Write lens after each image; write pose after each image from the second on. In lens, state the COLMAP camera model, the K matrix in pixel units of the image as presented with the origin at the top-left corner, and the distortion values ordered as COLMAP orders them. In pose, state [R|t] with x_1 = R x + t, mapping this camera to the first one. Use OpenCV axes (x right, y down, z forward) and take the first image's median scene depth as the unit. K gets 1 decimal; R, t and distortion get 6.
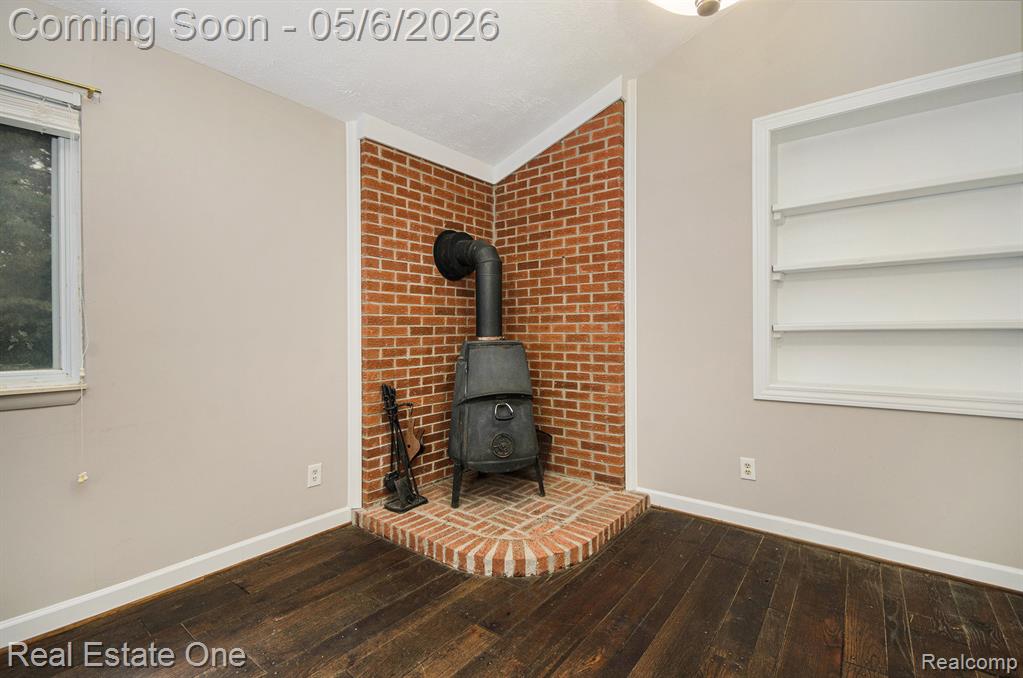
lens RADIAL K [[451.1, 0, 511.6], [0, 451.1, 349.2], [0, 0, 1]] dist [0.000125, -0.015347]
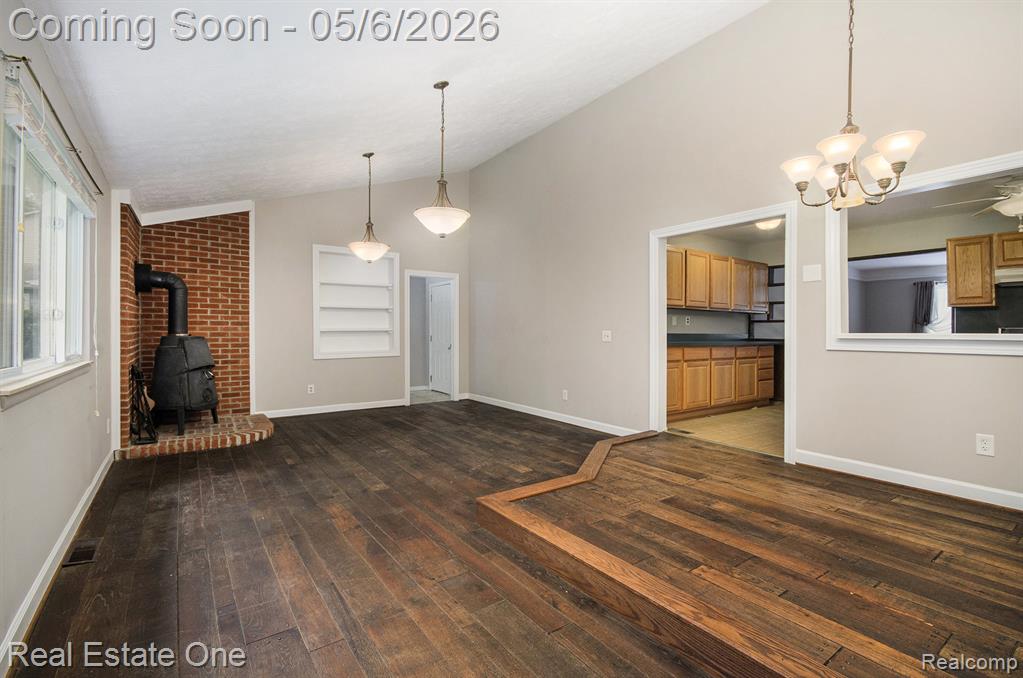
lens RADIAL K [[454.6, 0, 515.2], [0, 454.6, 322.5], [0, 0, 1]] dist [0.009842, -0.015880]
pose [[0.281986, 0.027208, 0.959033, -1.379524], [0.027309, 0.998965, -0.036370, 0.027452], [-0.959030, 0.036446, 0.280951, -0.667107]]
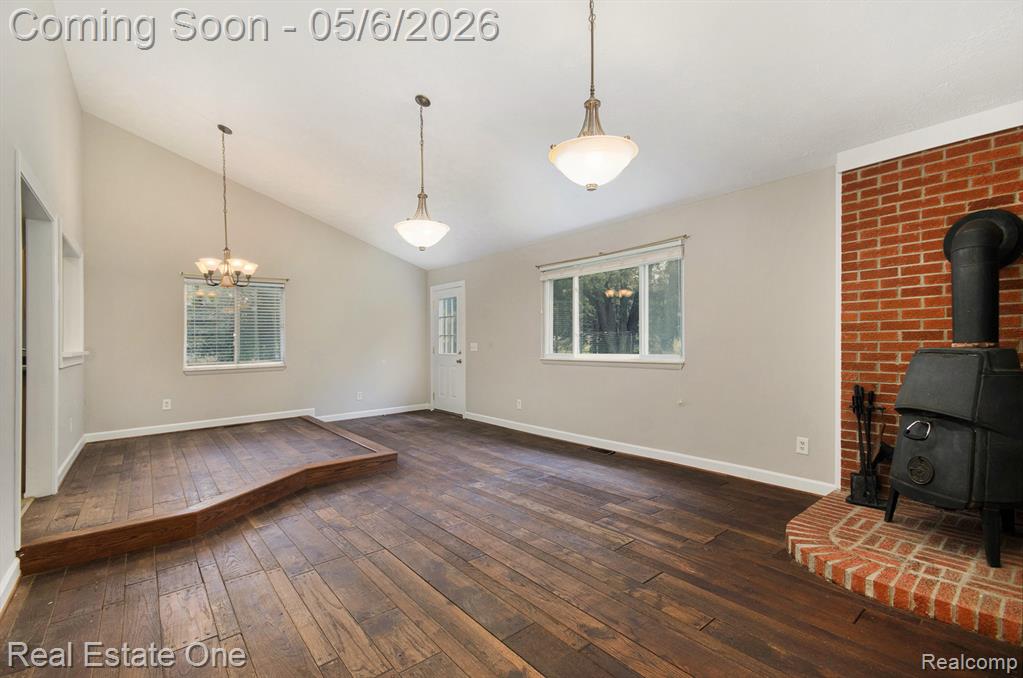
lens RADIAL K [[454.6, 0, 515.2], [0, 454.6, 322.5], [0, 0, 1]] dist [0.009842, -0.015880]
pose [[-0.221247, -0.031958, -0.974694, 0.981188], [-0.024991, 0.999321, -0.027092, -0.023542], [0.974897, 0.018364, -0.221896, 0.430786]]
